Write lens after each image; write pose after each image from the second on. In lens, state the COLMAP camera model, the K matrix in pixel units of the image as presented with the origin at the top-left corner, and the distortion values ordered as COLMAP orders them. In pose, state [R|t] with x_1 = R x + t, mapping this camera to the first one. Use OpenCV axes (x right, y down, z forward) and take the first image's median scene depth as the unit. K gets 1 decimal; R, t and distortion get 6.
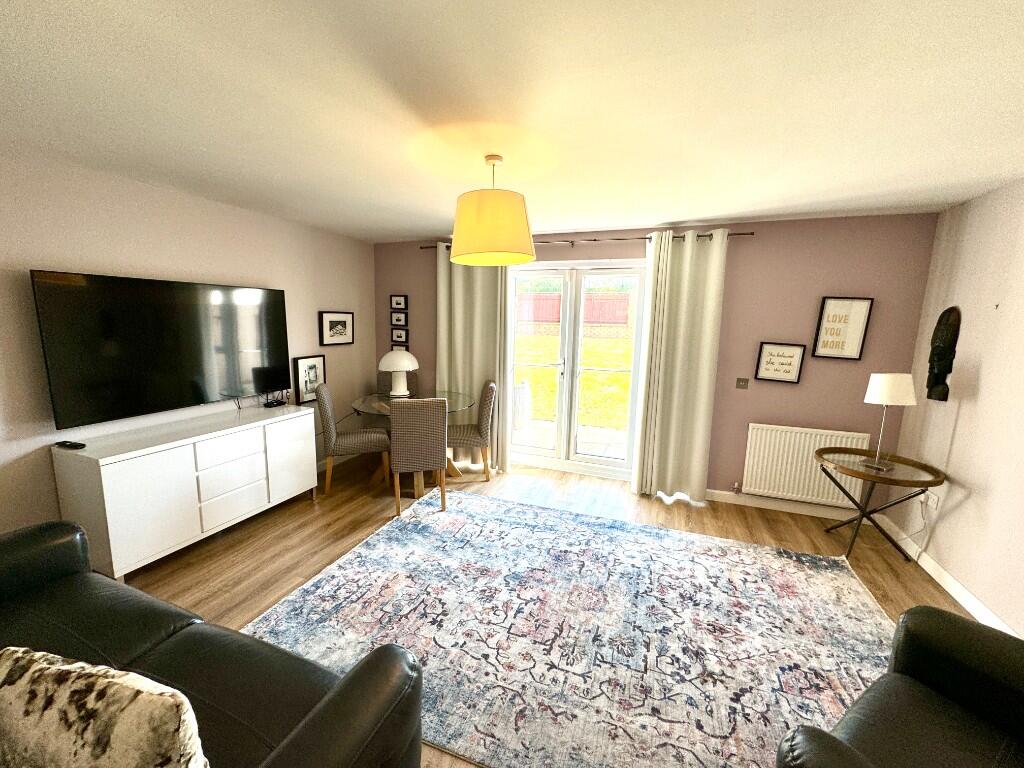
lens RADIAL K [[408.6, 0, 511.0], [0, 408.6, 382.5], [0, 0, 1]] dist [-0.003307, 0.000543]
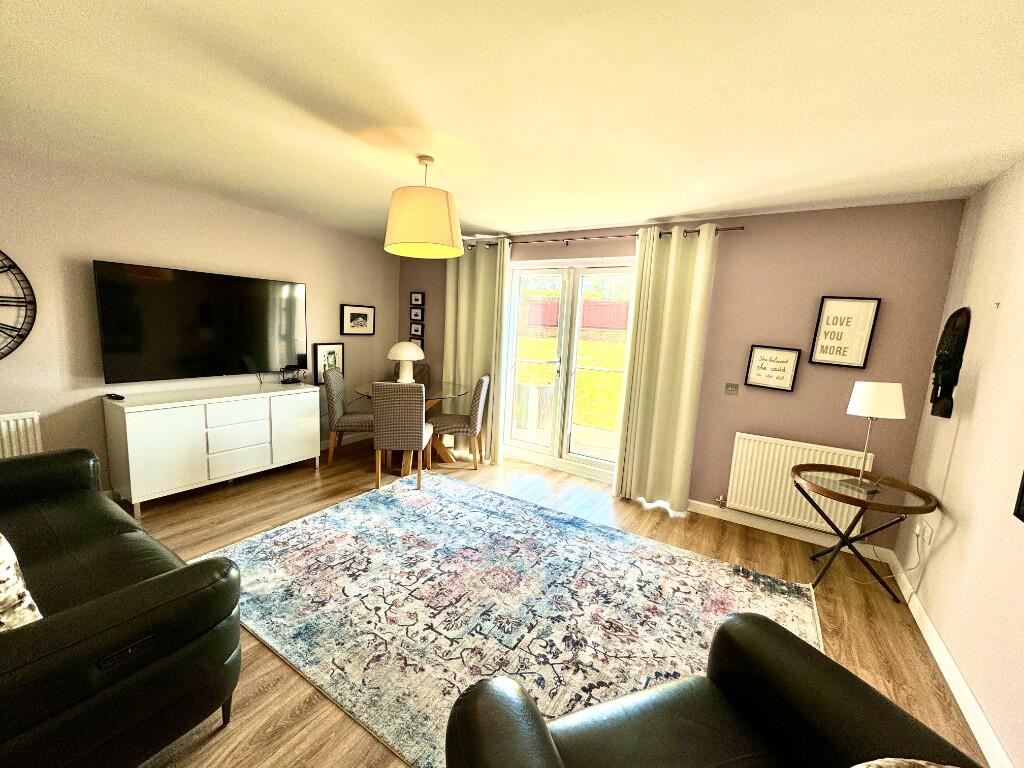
lens RADIAL K [[408.6, 0, 511.0], [0, 408.6, 382.5], [0, 0, 1]] dist [-0.003307, 0.000543]
pose [[0.978363, 0.058654, -0.198405, 0.317519], [-0.062278, 0.997986, -0.012068, 0.036886], [0.197298, 0.024163, 0.980046, -0.012728]]
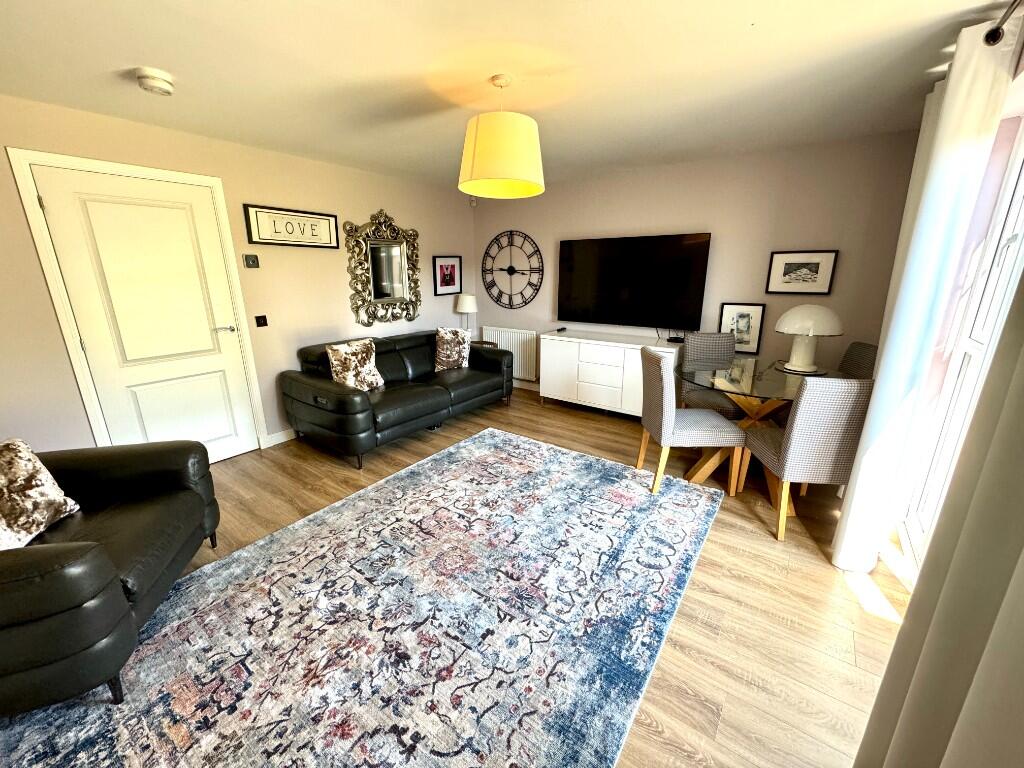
lens RADIAL K [[408.6, 0, 511.0], [0, 408.6, 382.5], [0, 0, 1]] dist [-0.003307, 0.000543]
pose [[-0.269879, 0.236227, -0.933468, 0.748674], [-0.148690, 0.947587, 0.282788, -0.106165], [0.951345, 0.215116, -0.220609, 1.018158]]
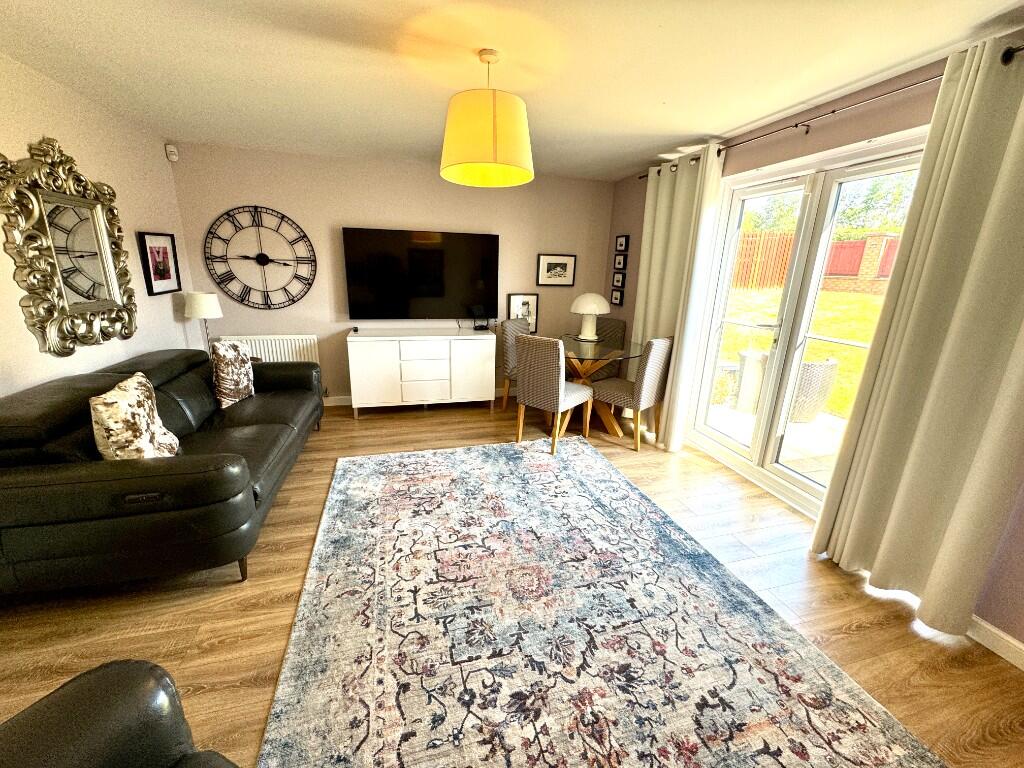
lens RADIAL K [[408.6, 0, 511.0], [0, 408.6, 382.5], [0, 0, 1]] dist [-0.003307, 0.000543]
pose [[0.588915, 0.215838, -0.778841, 0.603846], [-0.139390, 0.976364, 0.165178, -0.006993], [0.796084, 0.011287, 0.605081, 0.376055]]
